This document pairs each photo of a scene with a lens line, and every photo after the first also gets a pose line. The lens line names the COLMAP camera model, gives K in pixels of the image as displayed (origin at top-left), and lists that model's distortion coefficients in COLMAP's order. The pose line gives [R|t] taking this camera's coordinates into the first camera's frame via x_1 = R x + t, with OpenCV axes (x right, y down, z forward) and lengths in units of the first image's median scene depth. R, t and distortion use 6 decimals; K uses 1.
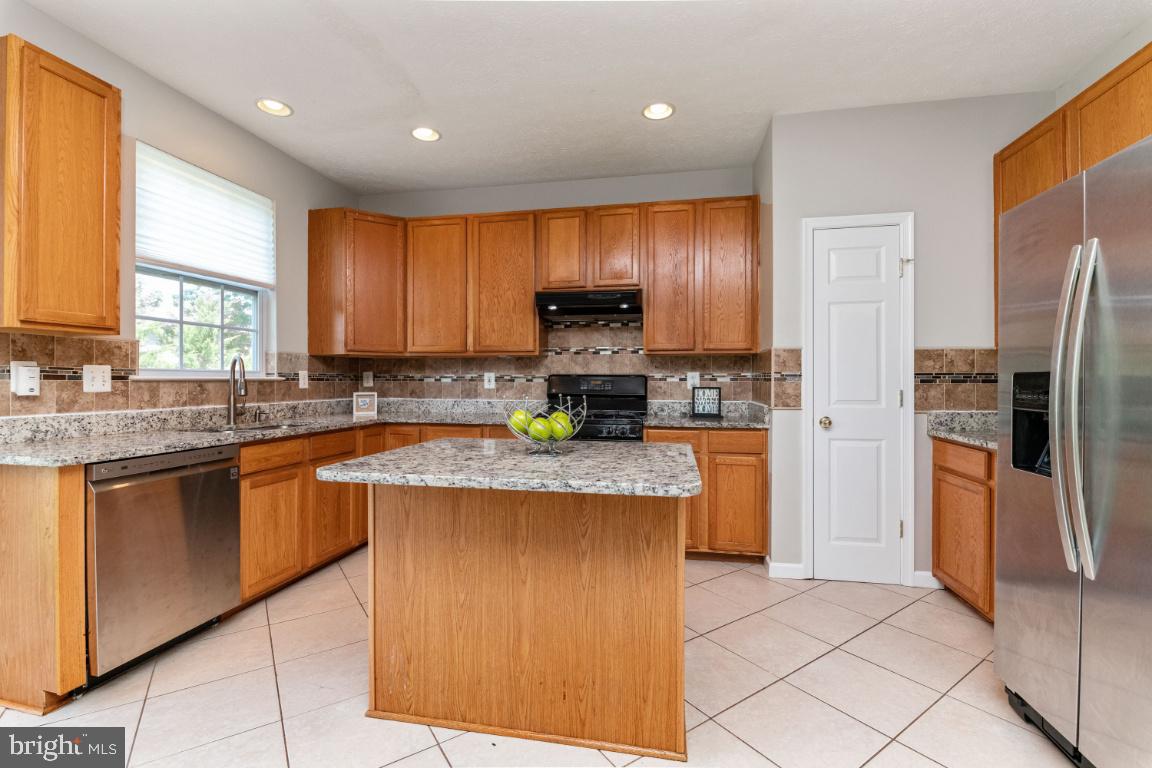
lens RADIAL K [[507.3, 0, 576.0], [0, 507.3, 384.0], [0, 0, 1]] dist [-0.002328, -0.000748]
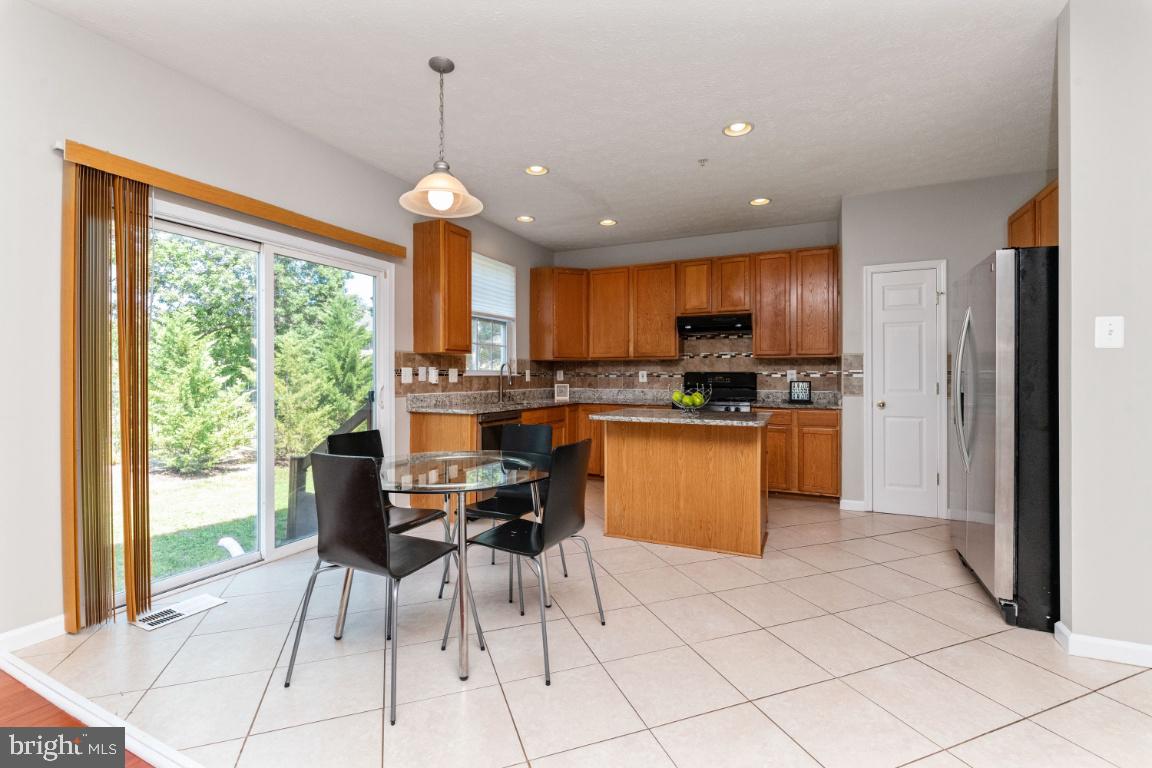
lens RADIAL K [[502.7, 0, 574.3], [0, 502.7, 378.2], [0, 0, 1]] dist [-0.000508, -0.000292]
pose [[0.969693, -0.000019, -0.244328, -0.010736], [-0.000770, 0.999995, -0.003134, 0.003851], [0.244327, 0.003227, 0.969688, -0.528776]]
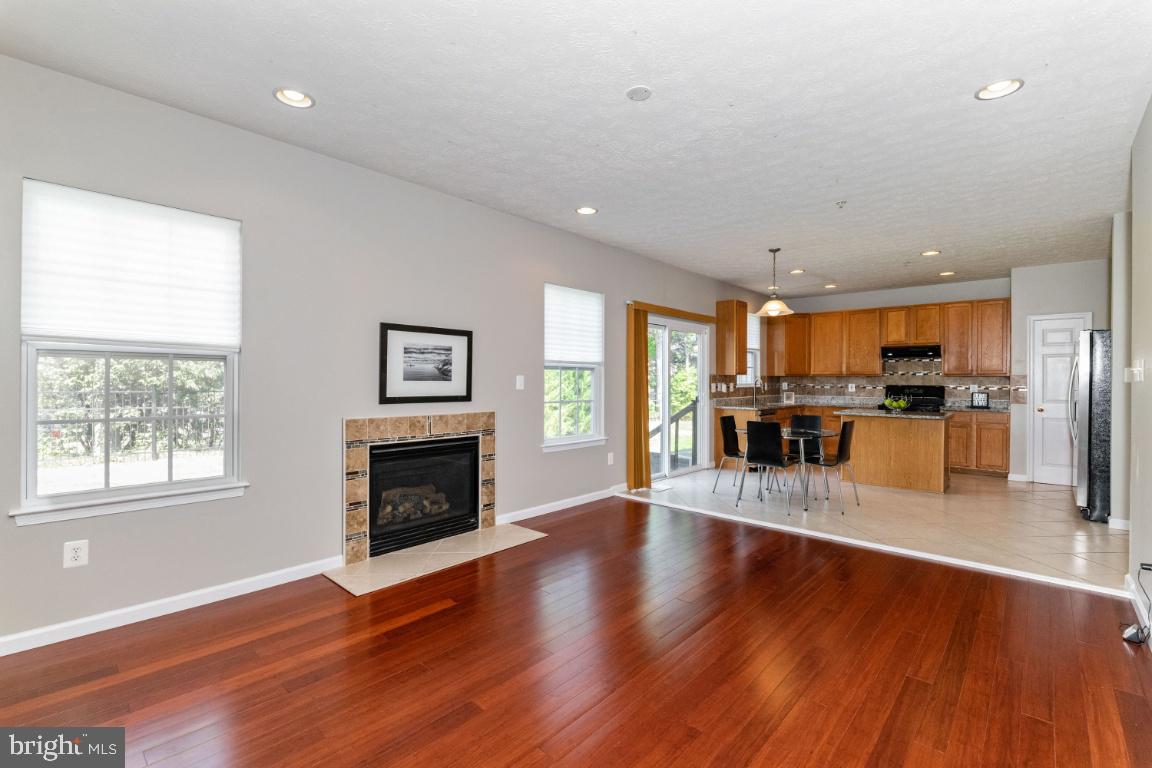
lens RADIAL K [[507.3, 0, 576.0], [0, 507.3, 384.0], [0, 0, 1]] dist [-0.002328, -0.000748]
pose [[0.856848, 0.007379, -0.515516, -0.081404], [-0.005873, 0.999972, 0.004552, -0.028538], [0.515535, -0.000873, 0.856868, -1.587569]]
